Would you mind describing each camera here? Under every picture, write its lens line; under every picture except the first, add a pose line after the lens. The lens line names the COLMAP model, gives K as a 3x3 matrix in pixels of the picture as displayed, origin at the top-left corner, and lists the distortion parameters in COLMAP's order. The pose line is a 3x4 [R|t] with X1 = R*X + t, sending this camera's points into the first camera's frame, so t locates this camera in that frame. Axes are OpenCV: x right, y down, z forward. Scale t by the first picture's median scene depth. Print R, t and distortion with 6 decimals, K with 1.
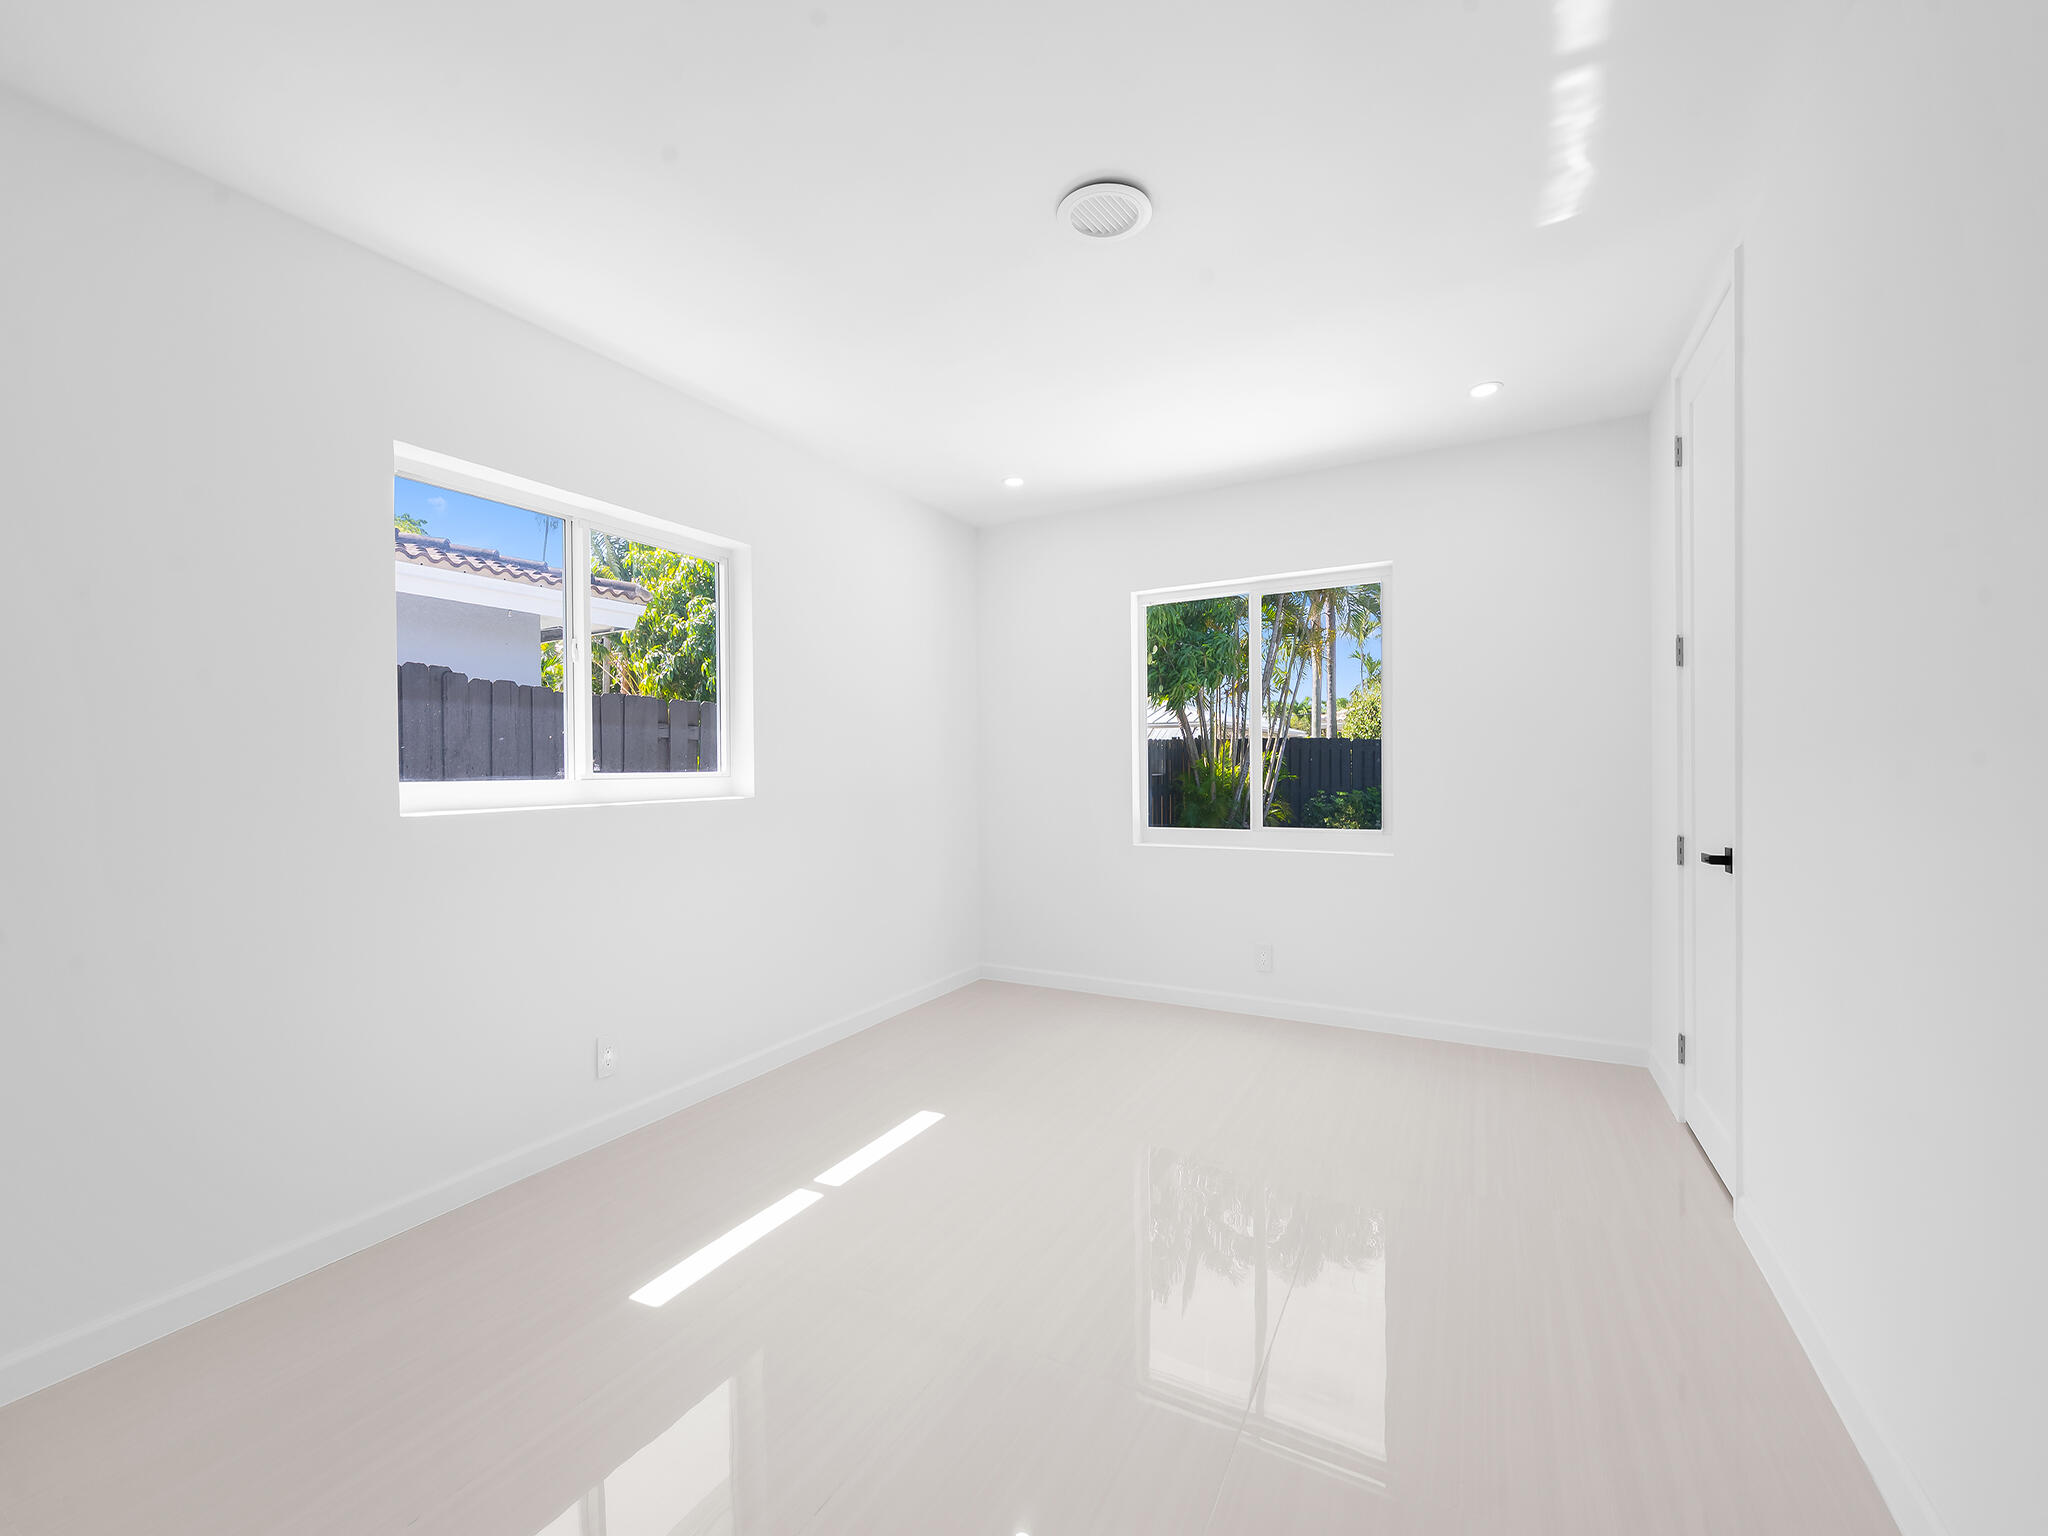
lens RADIAL K [[820.9, 0, 1011.6], [0, 820.9, 773.0], [0, 0, 1]] dist [-0.004276, -0.001489]
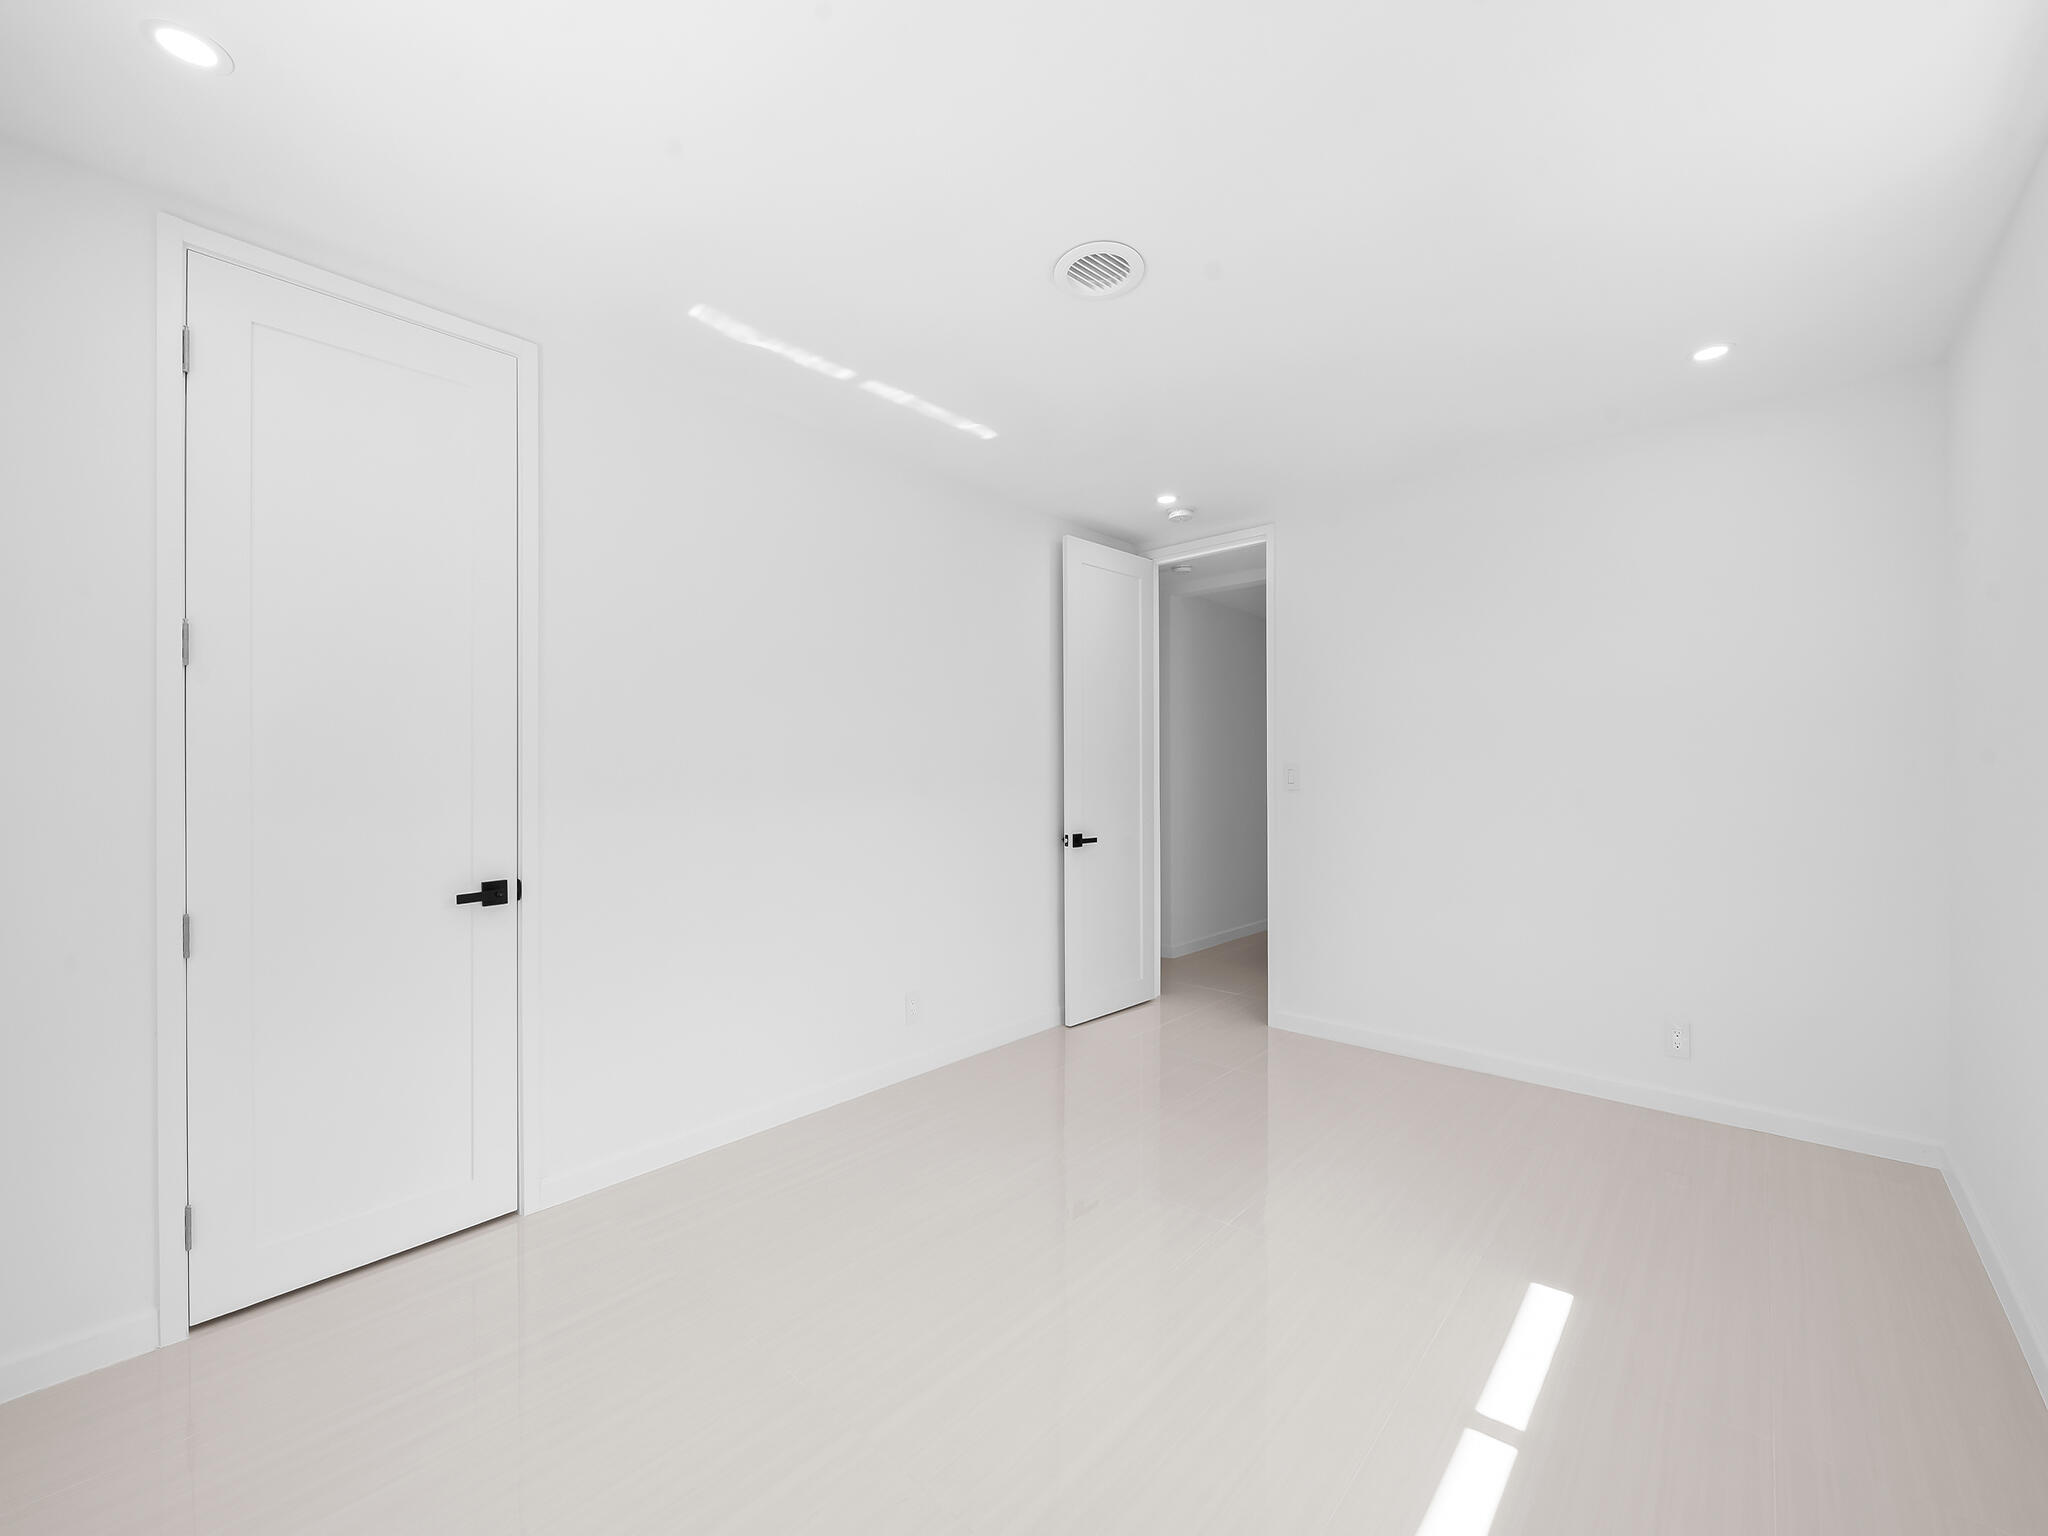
lens RADIAL K [[820.9, 0, 1025.2], [0, 820.9, 769.3], [0, 0, 1]] dist [-0.004276, -0.001489]
pose [[-0.972064, 0.012511, 0.234382, -0.026275], [0.012172, 0.999922, -0.002897, -0.034127], [-0.234400, 0.000037, -0.972140, 1.803132]]
